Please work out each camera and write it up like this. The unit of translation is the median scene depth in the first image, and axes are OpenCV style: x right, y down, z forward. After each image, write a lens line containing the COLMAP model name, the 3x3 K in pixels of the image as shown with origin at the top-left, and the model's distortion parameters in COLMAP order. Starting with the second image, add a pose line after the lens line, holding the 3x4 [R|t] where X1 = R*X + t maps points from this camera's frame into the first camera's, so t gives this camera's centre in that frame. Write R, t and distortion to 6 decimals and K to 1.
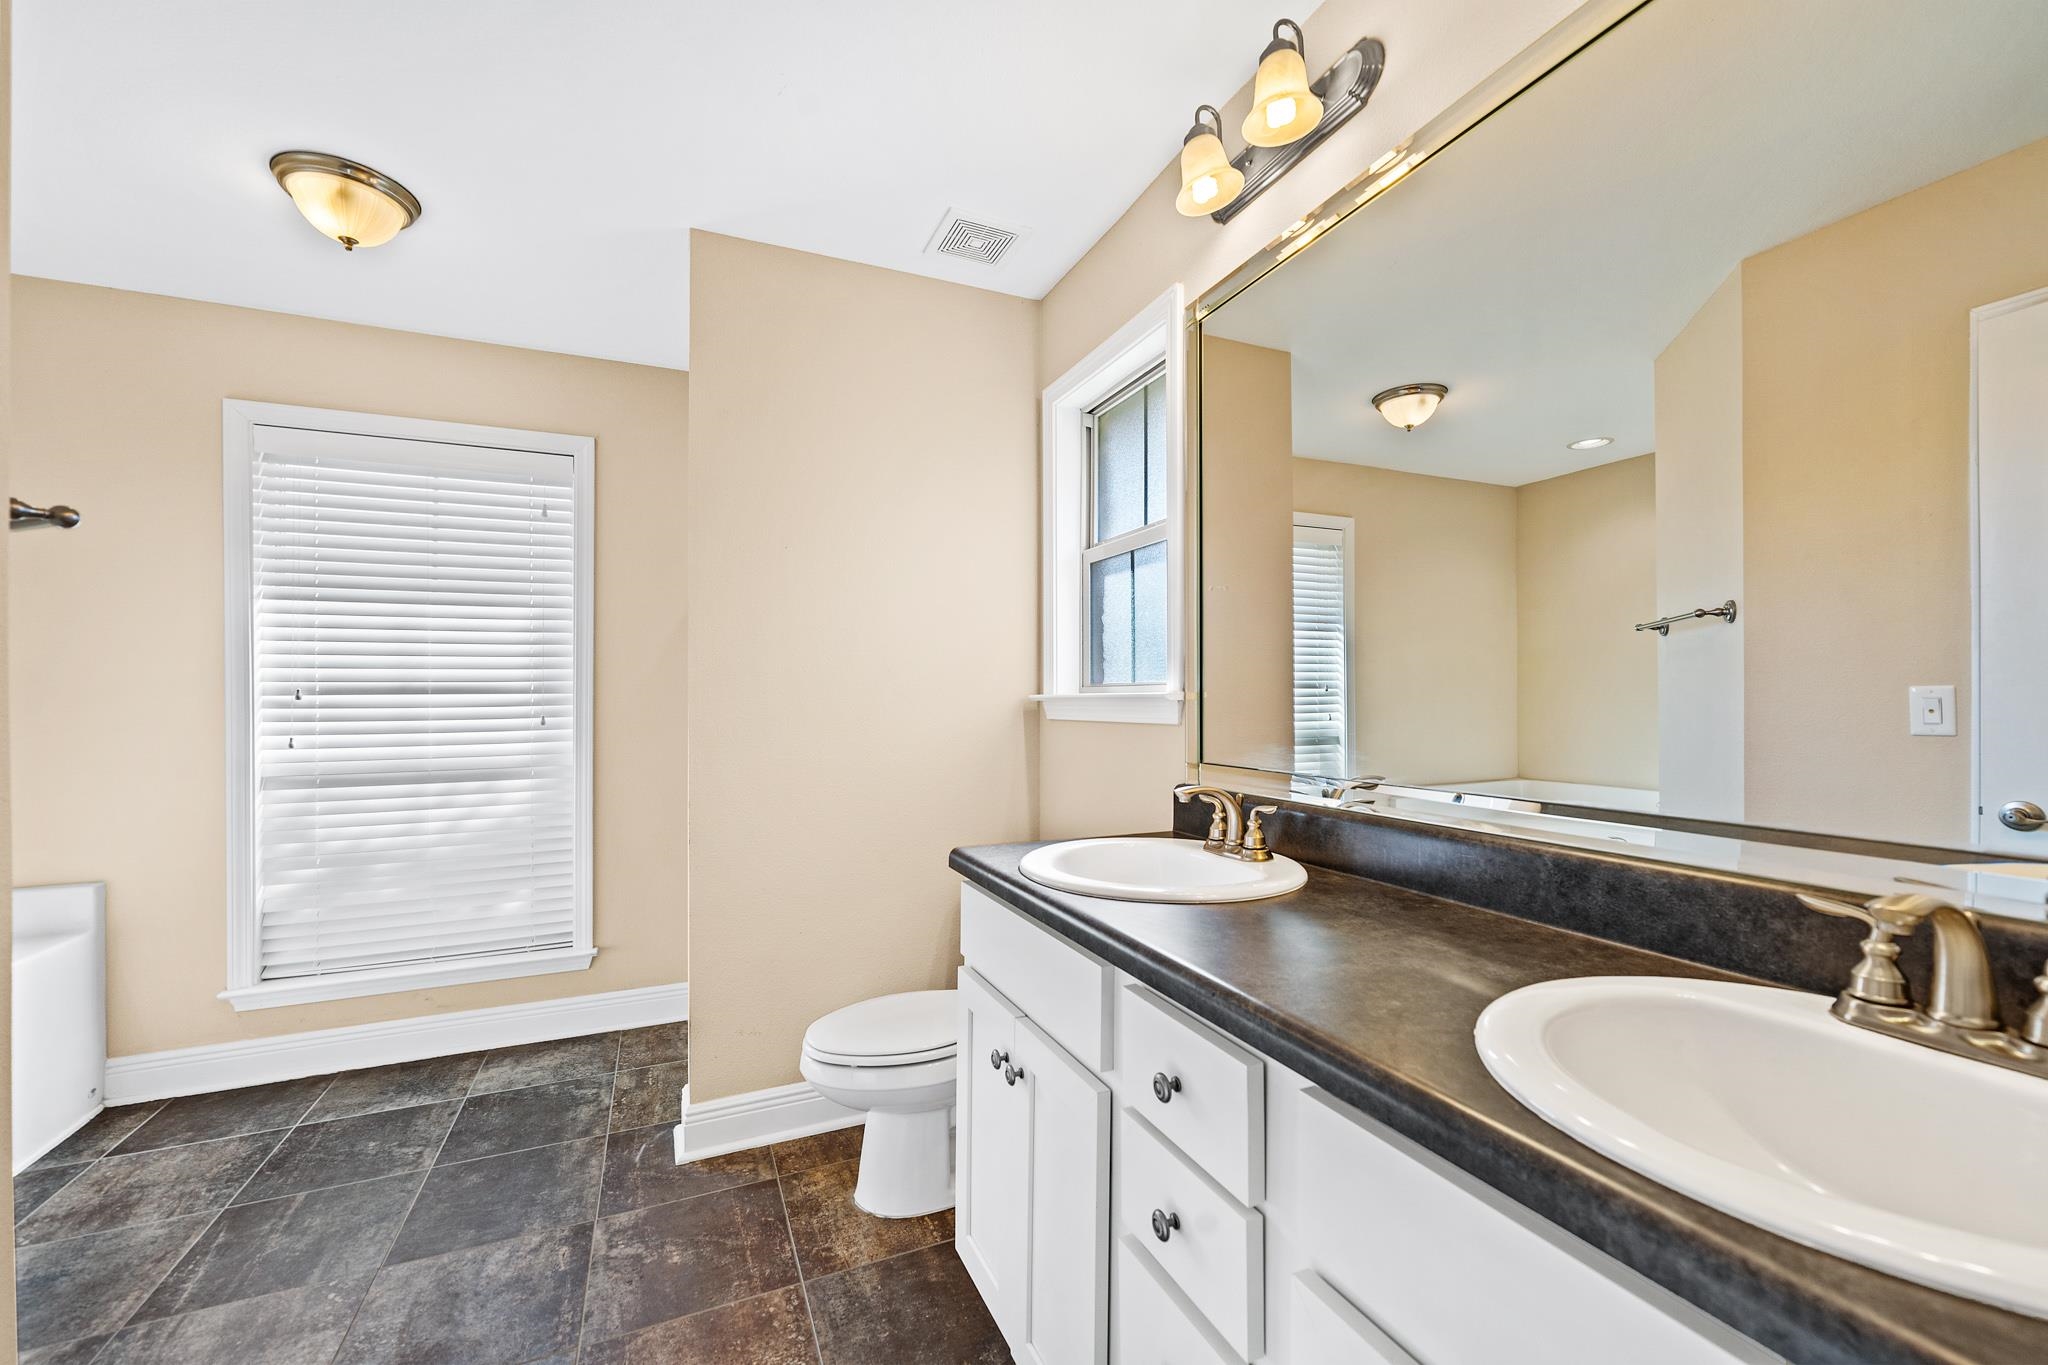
lens RADIAL K [[808.4, 0, 1025.3], [0, 808.4, 682.5], [0, 0, 1]] dist [-0.007953, 0.002482]
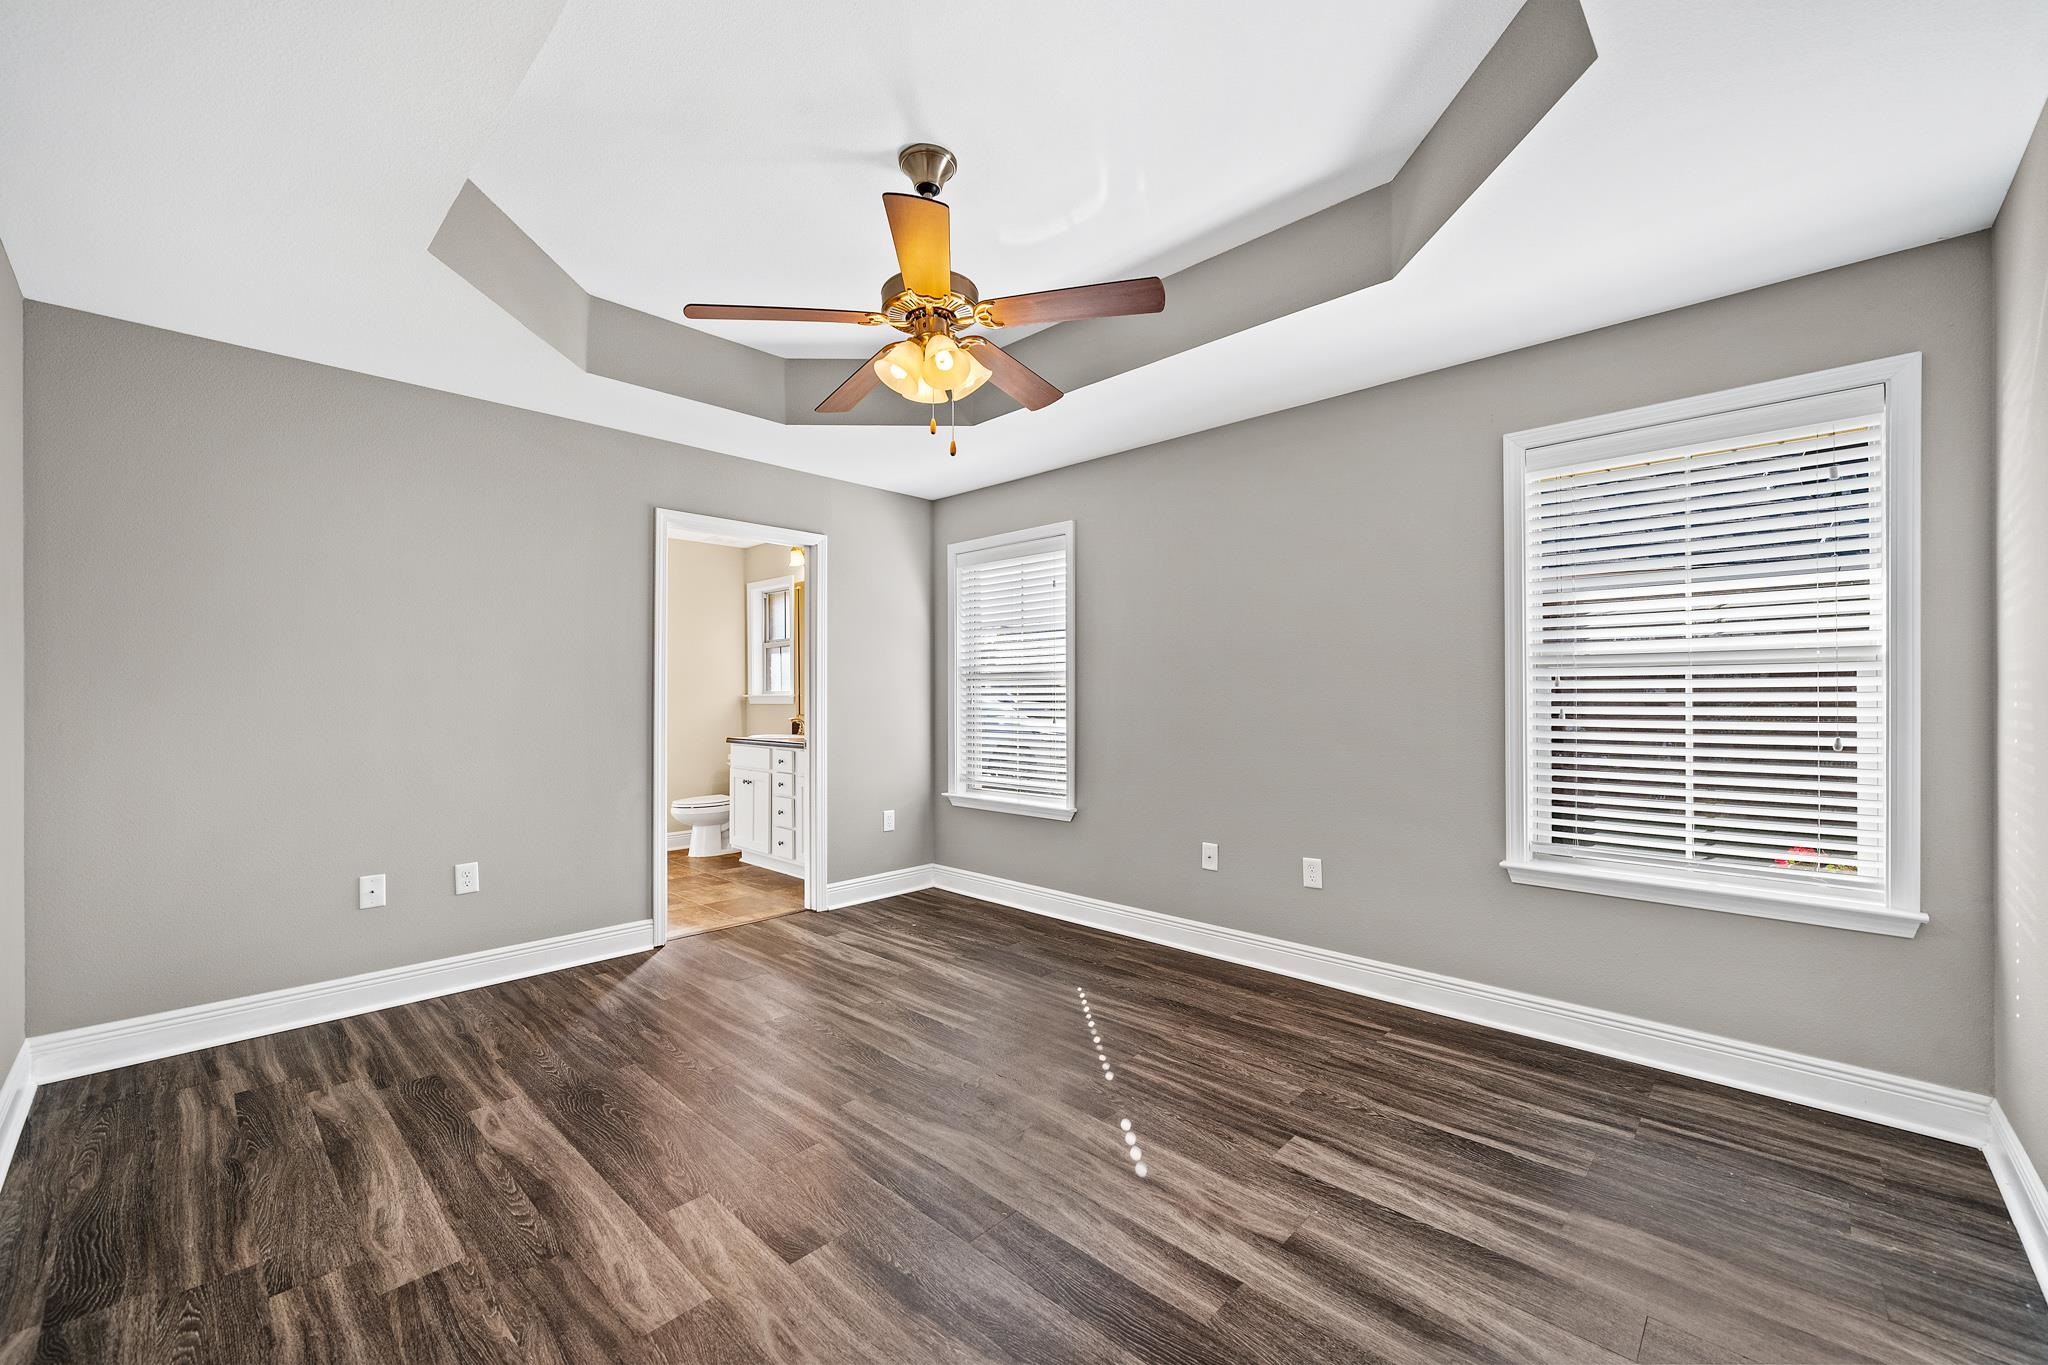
lens RADIAL K [[808.4, 0, 1023.1], [0, 808.4, 684.9], [0, 0, 1]] dist [-0.007953, 0.002482]
pose [[0.921433, 0.002430, 0.388529, -0.132791], [-0.004683, 0.999977, 0.004852, -0.026636], [-0.388509, -0.006290, 0.921424, -1.389006]]
